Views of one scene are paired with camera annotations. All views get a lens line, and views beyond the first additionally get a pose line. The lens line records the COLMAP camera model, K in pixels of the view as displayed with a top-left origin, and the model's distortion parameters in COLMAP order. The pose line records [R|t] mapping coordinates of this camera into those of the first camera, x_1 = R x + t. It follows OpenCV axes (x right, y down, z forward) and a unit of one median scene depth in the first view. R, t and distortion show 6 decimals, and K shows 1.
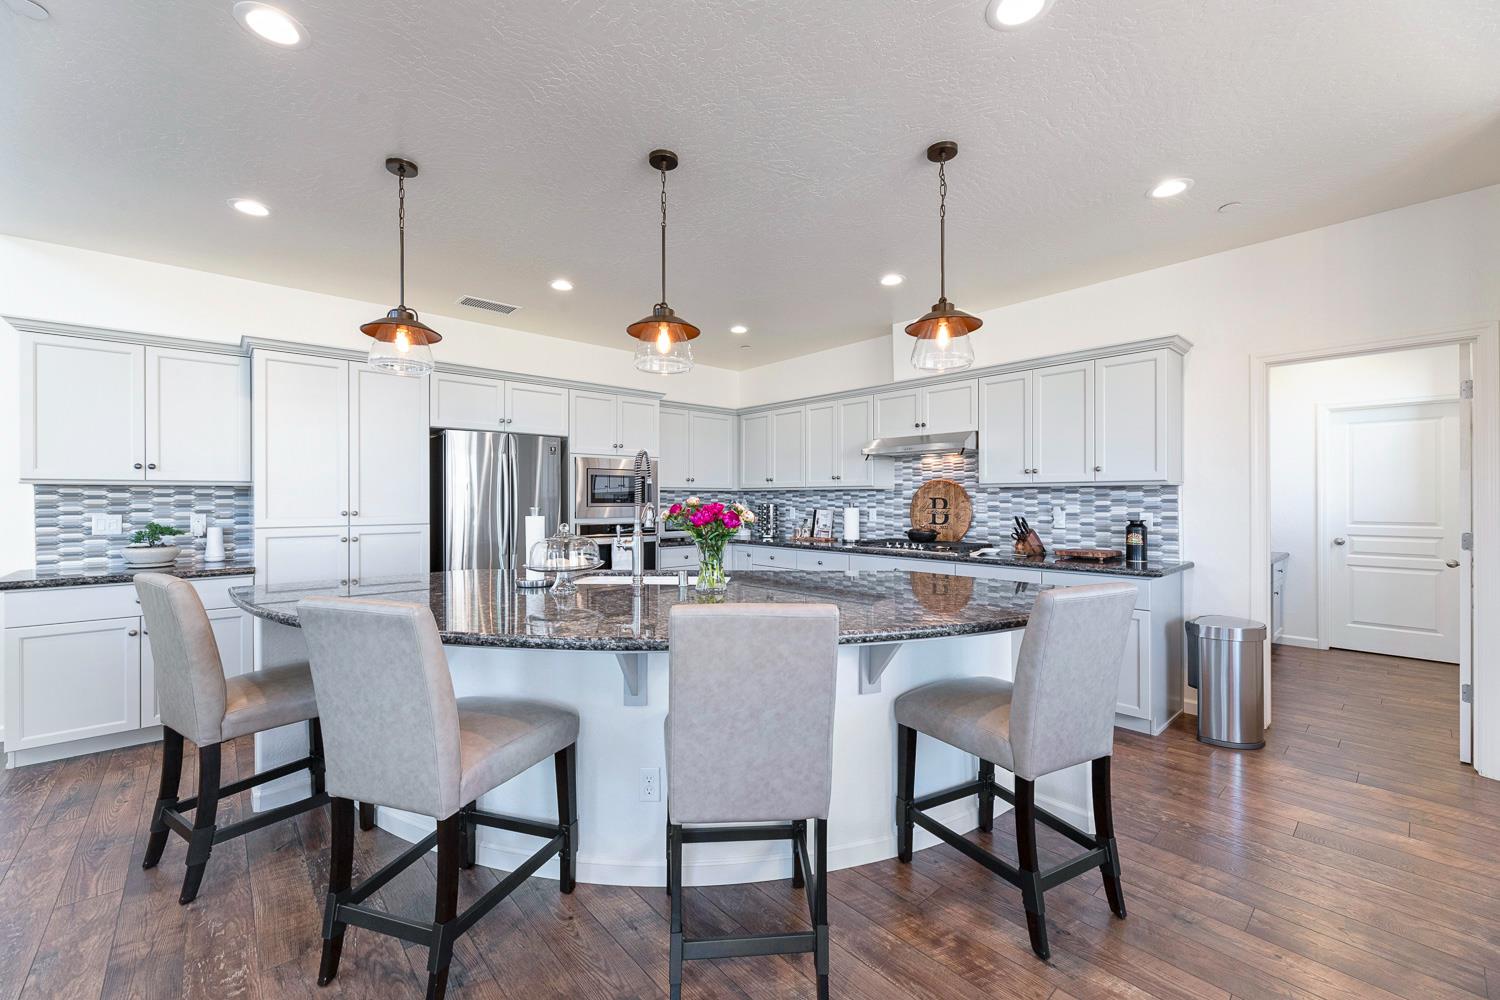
lens RADIAL K [[605.9, 0, 753.0], [0, 605.9, 503.4], [0, 0, 1]] dist [0.002798, -0.001141]
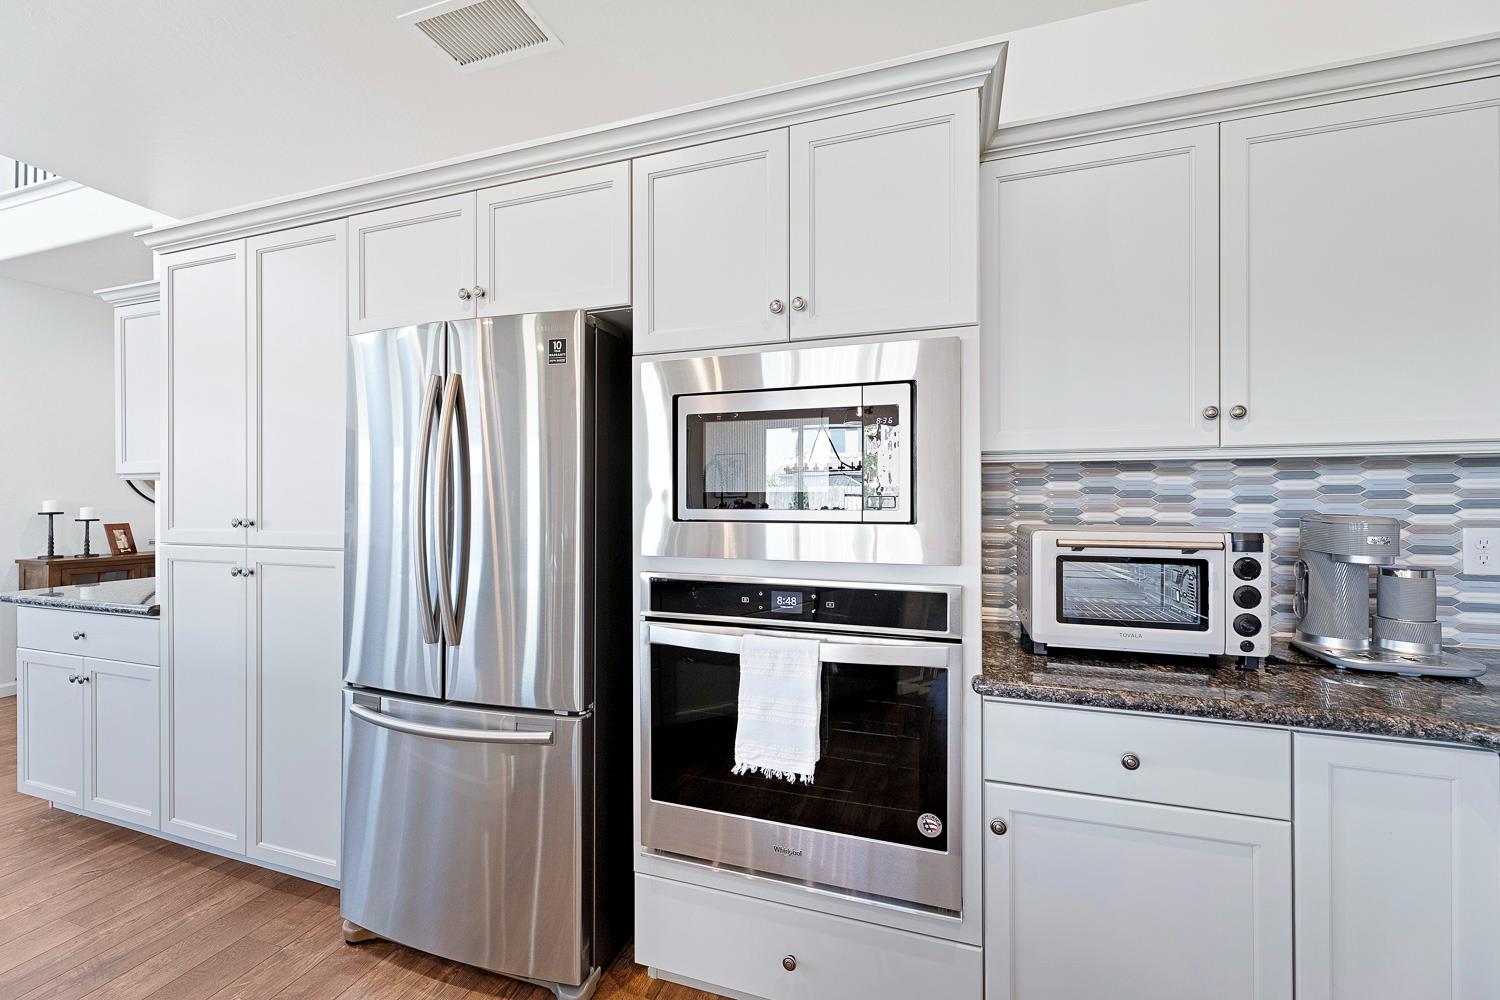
lens RADIAL K [[605.9, 0, 748.6], [0, 605.9, 500.1], [0, 0, 1]] dist [0.002798, -0.001141]
pose [[0.488690, 0.003303, -0.872451, 0.014849], [-0.004039, 0.999991, 0.001523, -0.005553], [0.872448, 0.002779, 0.488699, 0.877954]]
